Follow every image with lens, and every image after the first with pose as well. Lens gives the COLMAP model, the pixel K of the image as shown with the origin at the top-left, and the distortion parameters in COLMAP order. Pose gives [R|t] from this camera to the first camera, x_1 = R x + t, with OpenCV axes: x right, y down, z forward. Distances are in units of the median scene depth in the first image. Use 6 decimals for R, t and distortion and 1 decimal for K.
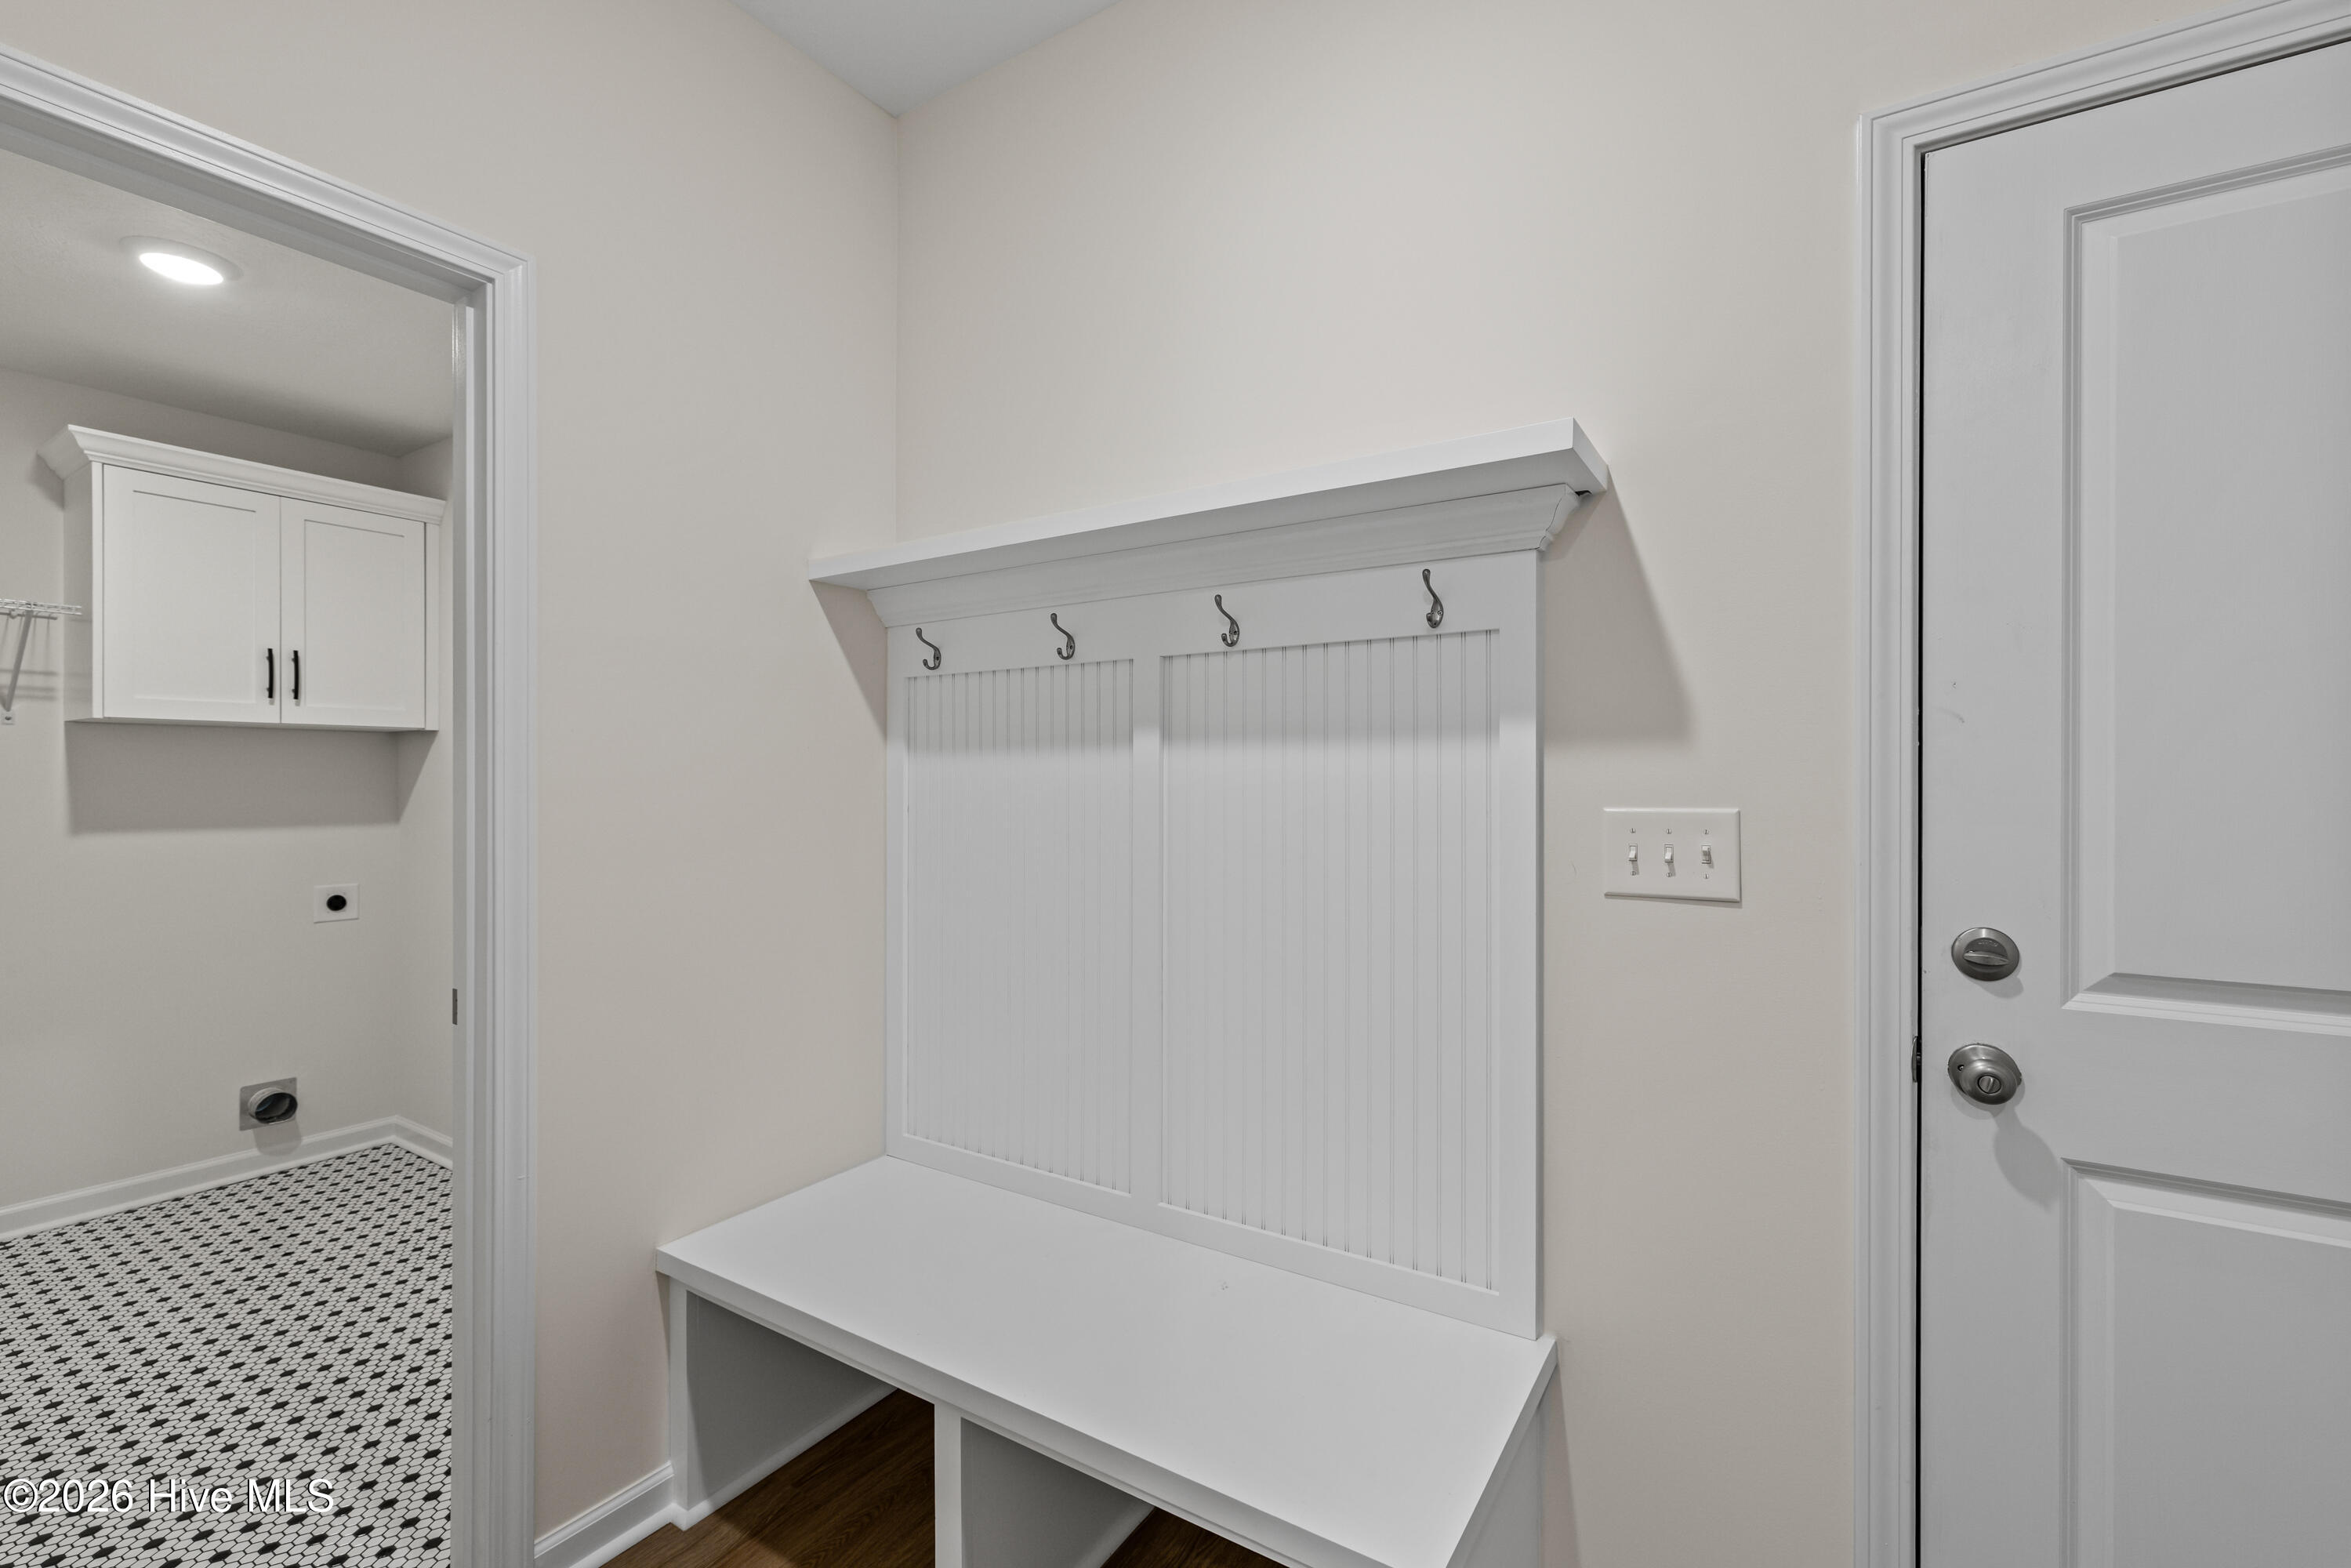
lens RADIAL K [[1002.4, 0, 1183.0], [0, 1002.4, 788.4], [0, 0, 1]] dist [-0.002041, -0.001102]
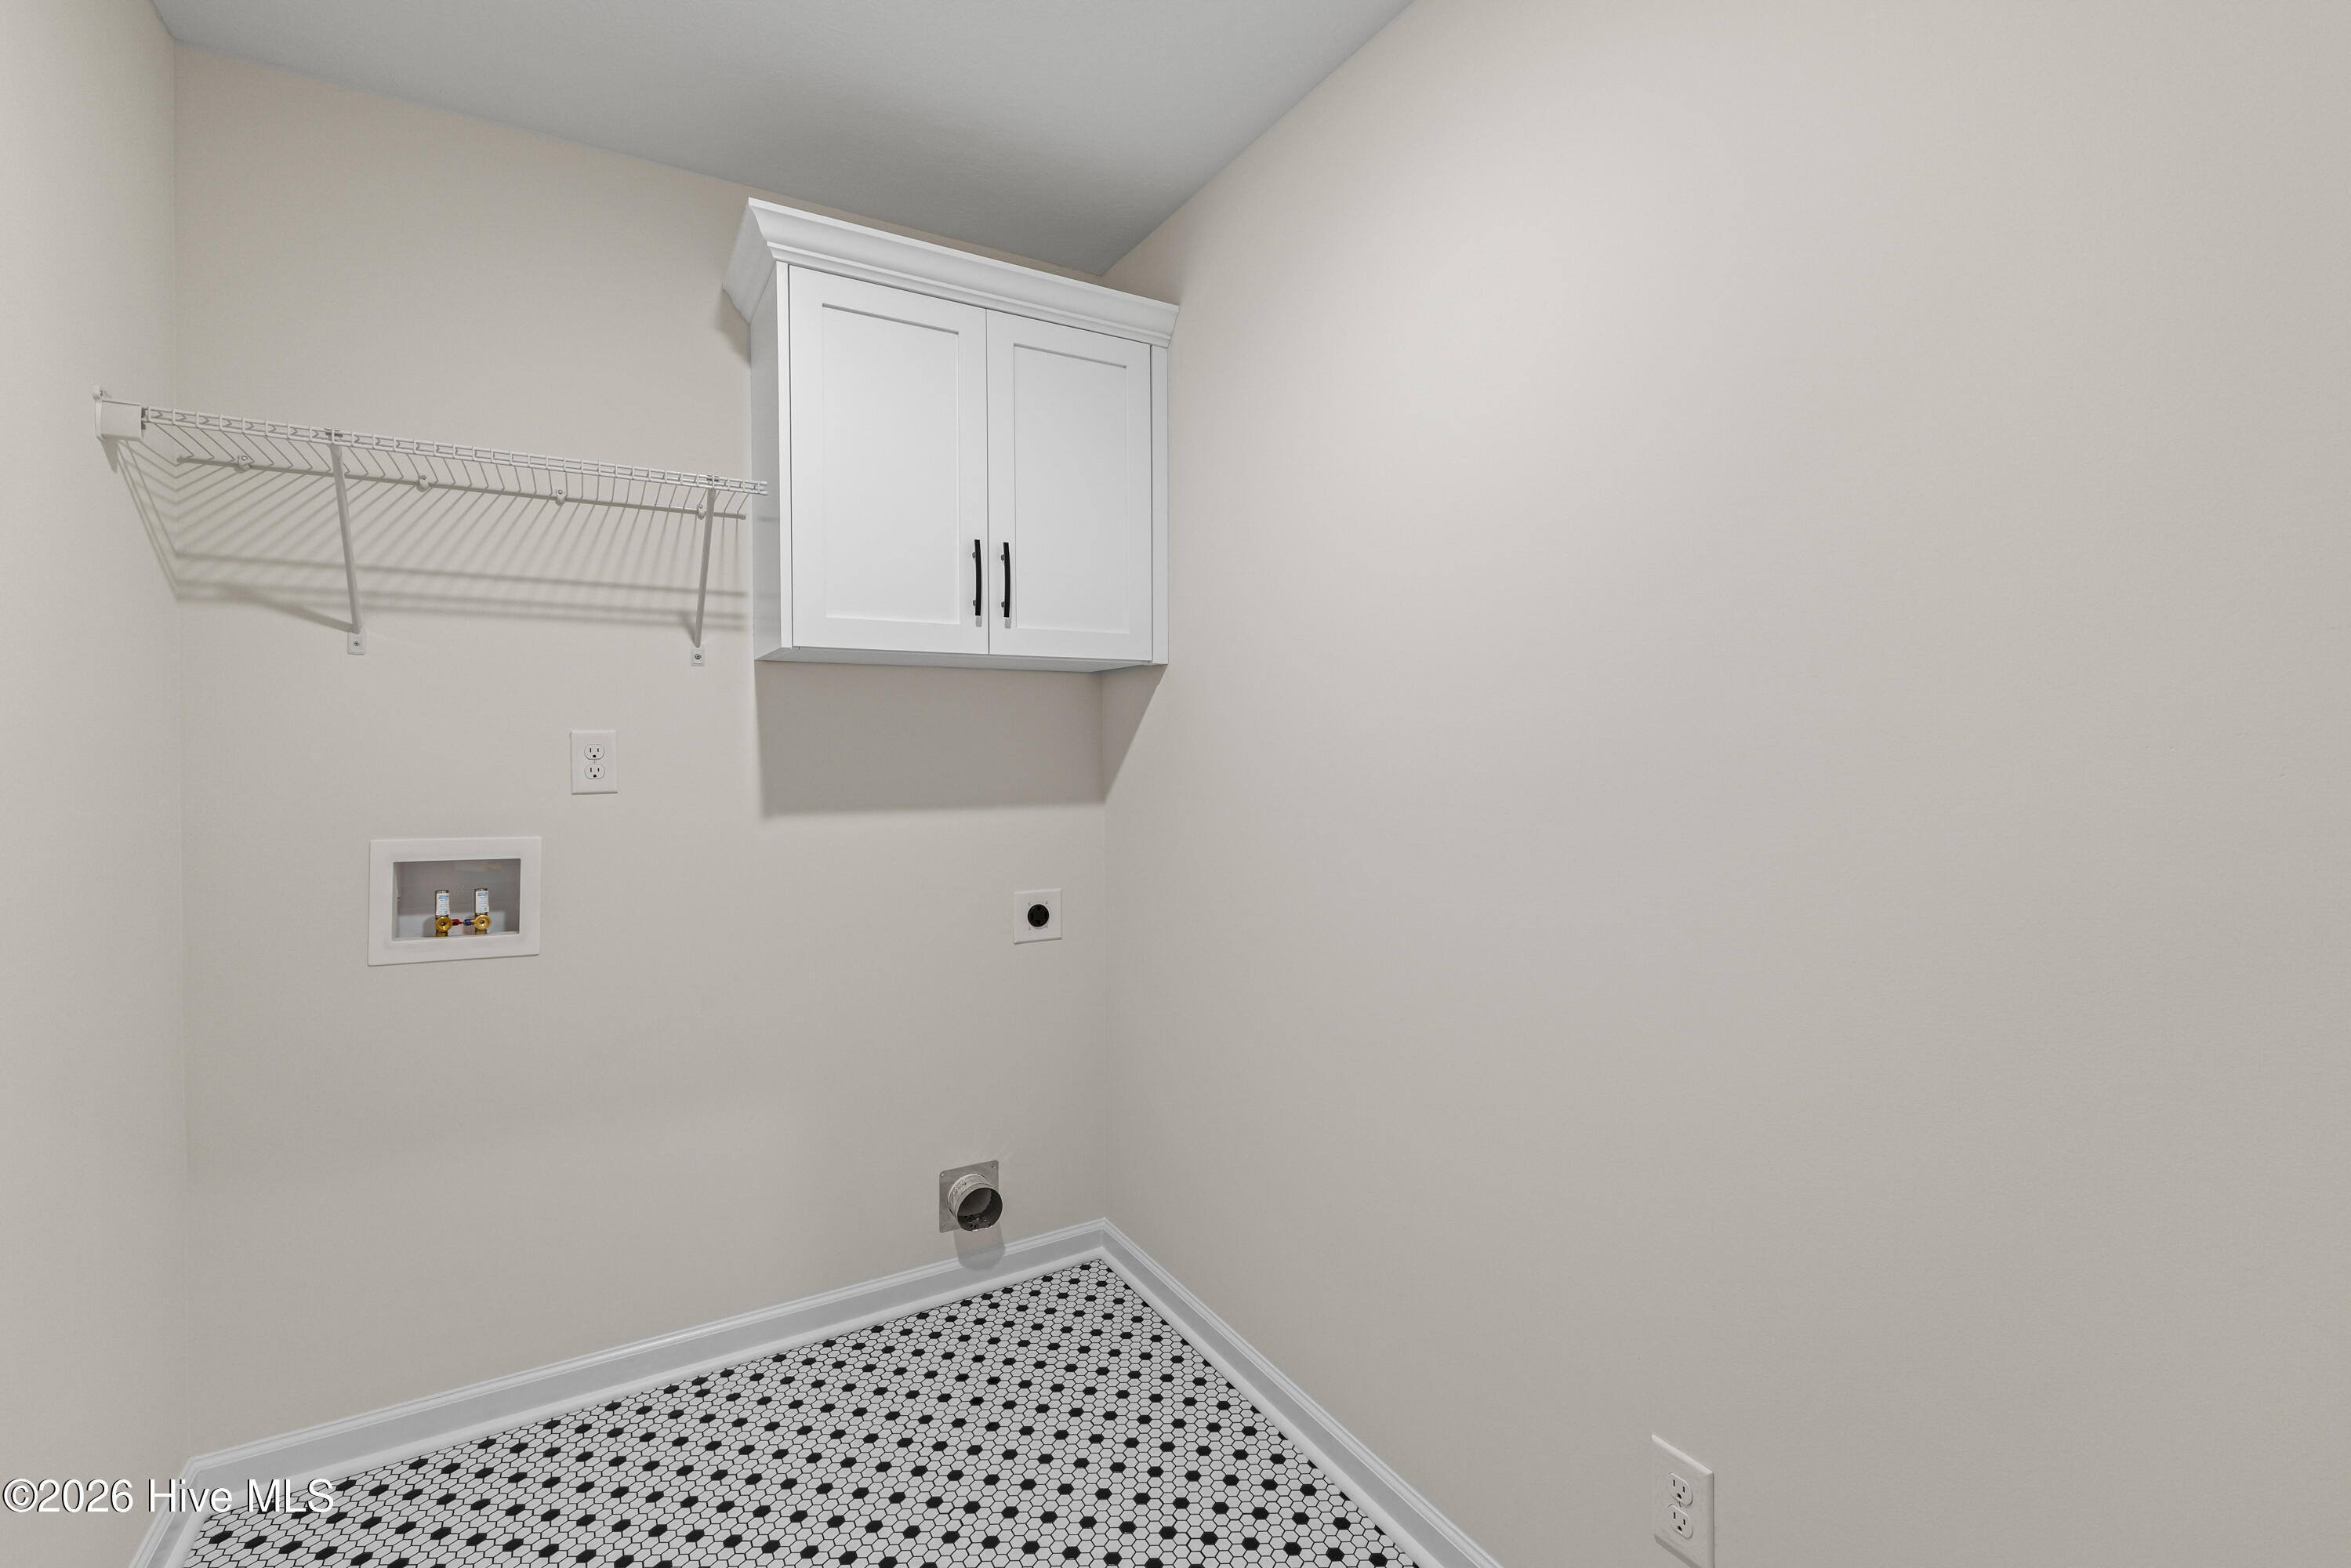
lens RADIAL K [[1002.4, 0, 1168.8], [0, 1002.4, 772.3], [0, 0, 1]] dist [-0.002041, -0.001102]
pose [[0.891974, 0.002315, -0.452081, -0.500069], [0.005261, 0.999866, 0.015501, 0.003591], [0.452056, -0.016205, 0.891842, 0.464208]]
